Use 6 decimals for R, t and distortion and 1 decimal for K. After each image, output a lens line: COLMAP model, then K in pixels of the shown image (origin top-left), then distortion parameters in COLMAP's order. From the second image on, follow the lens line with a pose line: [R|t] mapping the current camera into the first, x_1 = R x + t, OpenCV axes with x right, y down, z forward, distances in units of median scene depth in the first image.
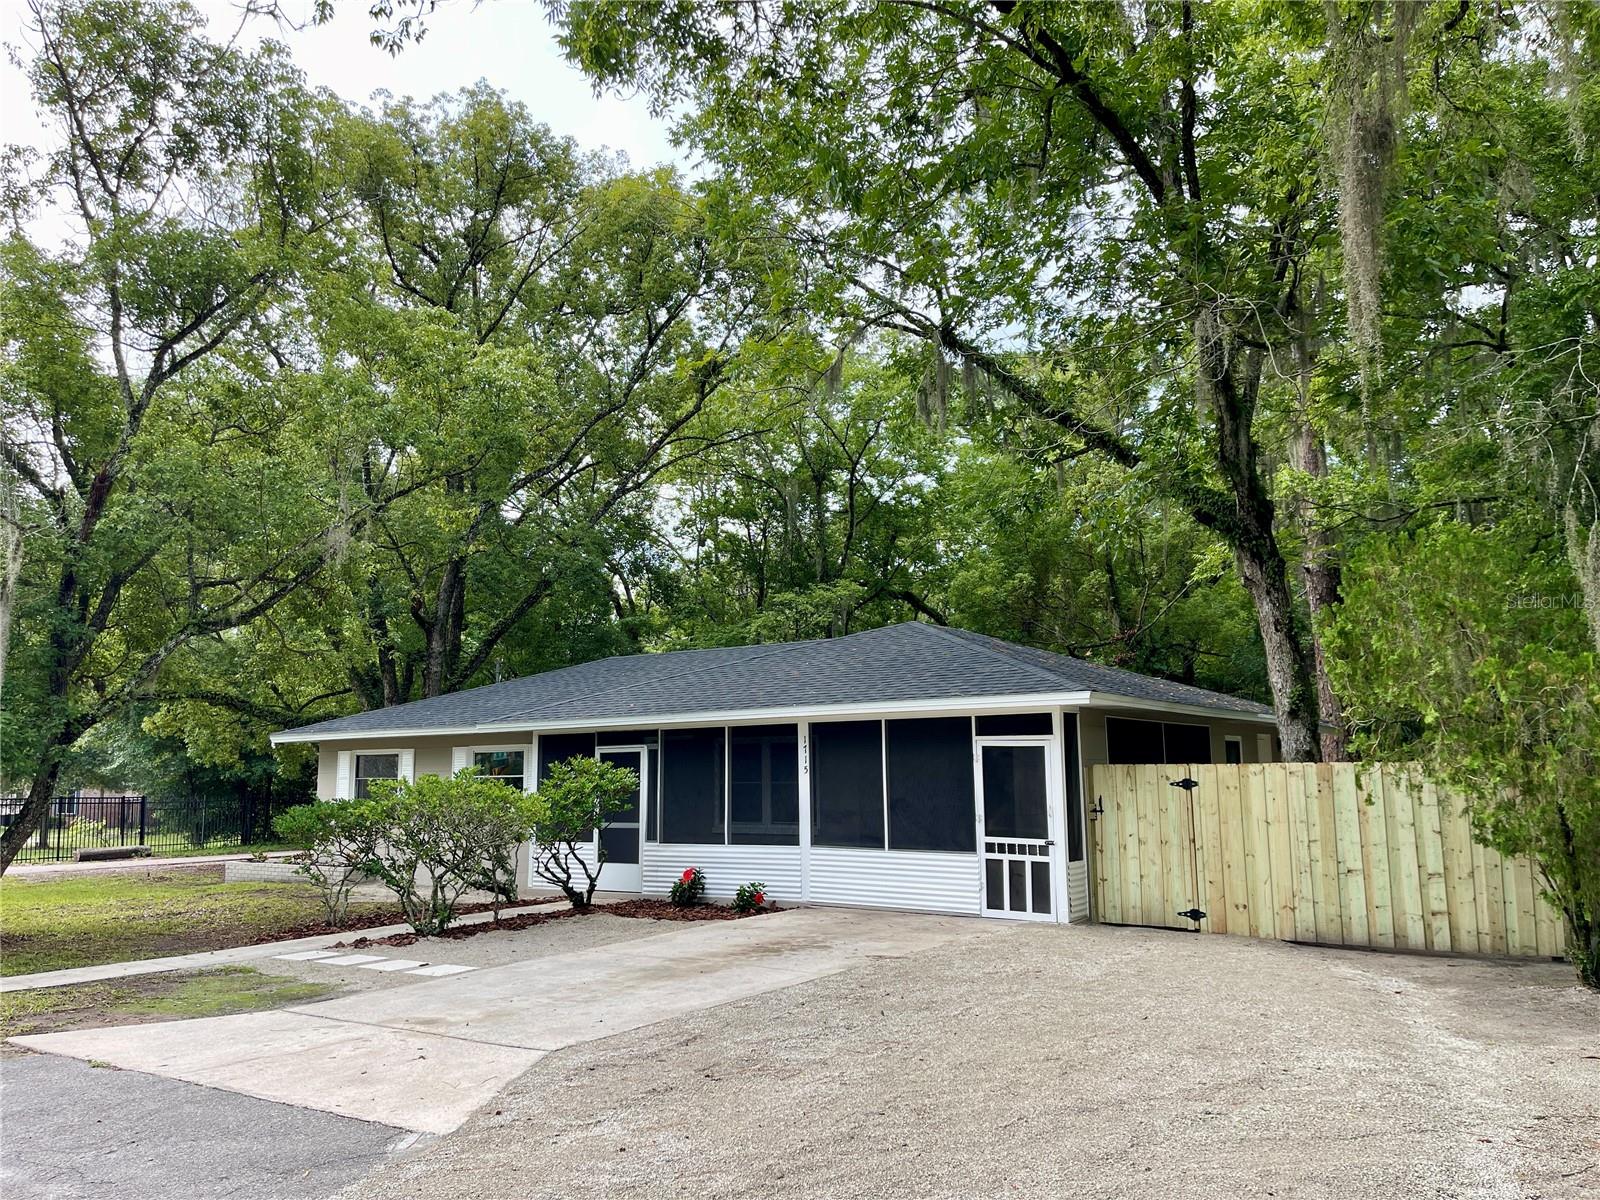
lens RADIAL K [[1198.0, 0, 801.8], [0, 1198.0, 601.4], [0, 0, 1]] dist [-0.008471, -0.020438]
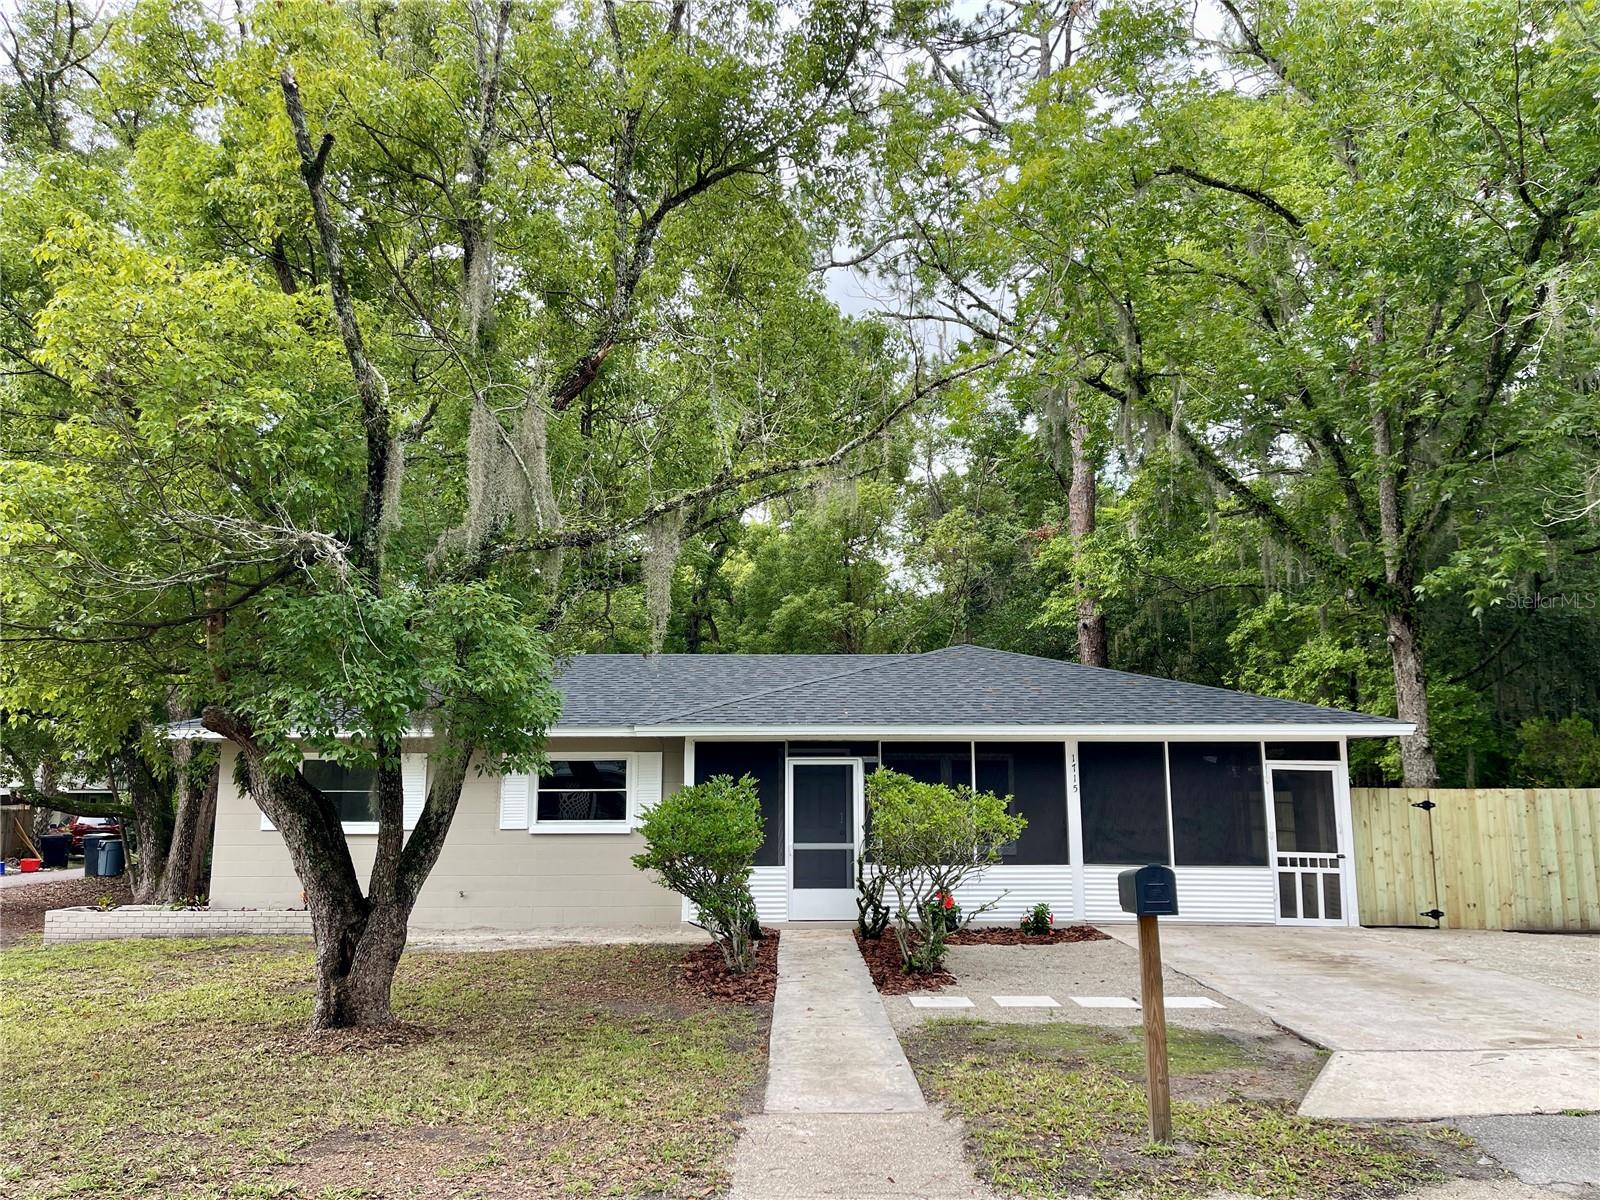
lens RADIAL K [[1198.0, 0, 799.1], [0, 1198.0, 600.3], [0, 0, 1]] dist [-0.008471, -0.020438]
pose [[0.837357, 0.103853, 0.536701, -0.831301], [-0.090324, 0.994578, -0.051530, 0.063666], [-0.539143, -0.005328, 0.842197, 0.317050]]
